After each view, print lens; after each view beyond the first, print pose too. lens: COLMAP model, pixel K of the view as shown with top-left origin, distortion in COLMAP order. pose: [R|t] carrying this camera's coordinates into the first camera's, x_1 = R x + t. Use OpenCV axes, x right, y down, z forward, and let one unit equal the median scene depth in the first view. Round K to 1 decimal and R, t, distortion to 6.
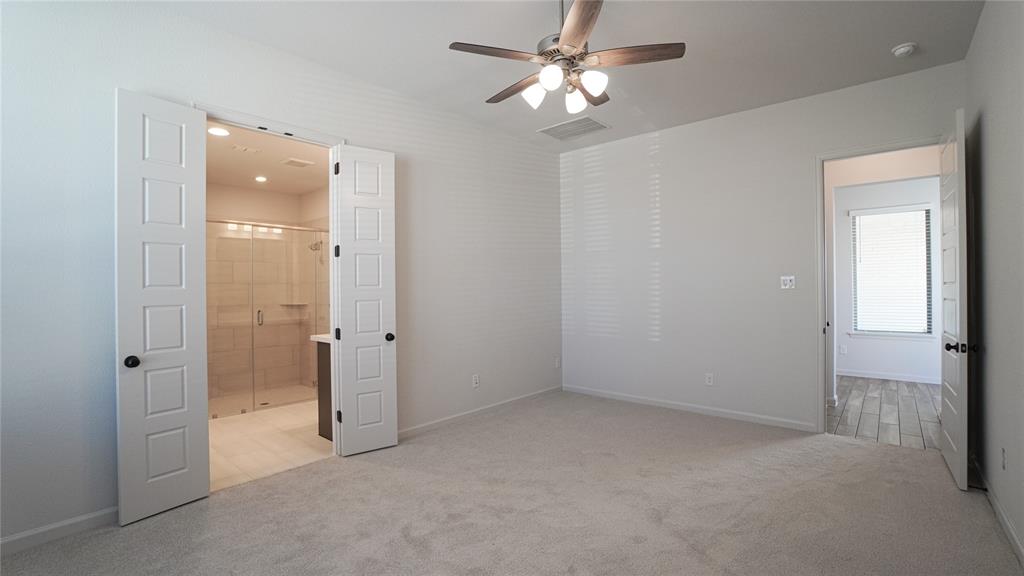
lens RADIAL K [[459.4, 0, 510.9], [0, 459.4, 286.9], [0, 0, 1]] dist [-0.013976, 0.000368]
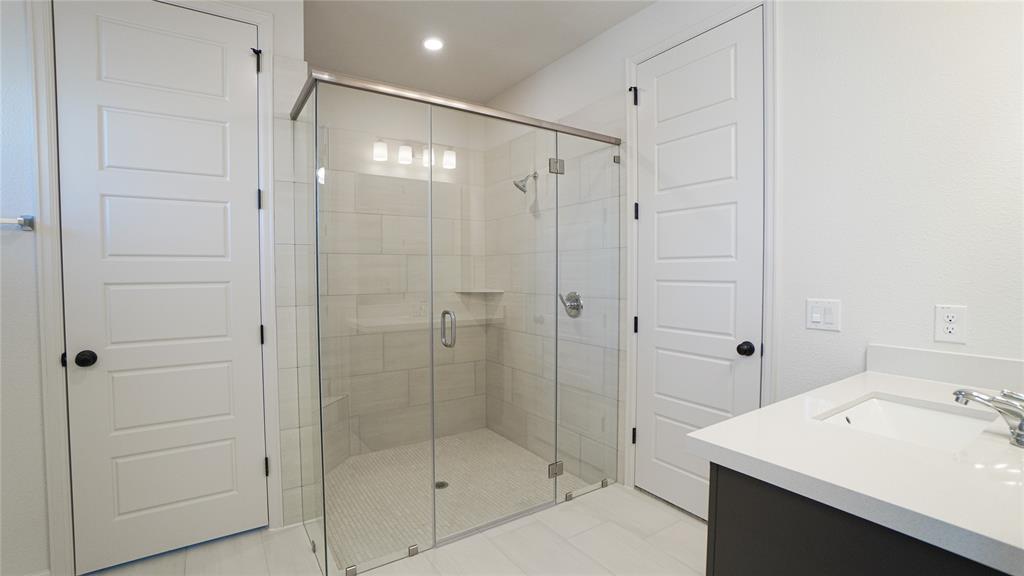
lens RADIAL K [[459.4, 0, 510.9], [0, 459.4, 286.9], [0, 0, 1]] dist [-0.013976, 0.000368]
pose [[0.968629, 0.017709, -0.247880, -0.293951], [-0.008667, 0.999258, 0.037522, 0.010860], [0.248360, -0.034197, 0.968064, 0.460414]]
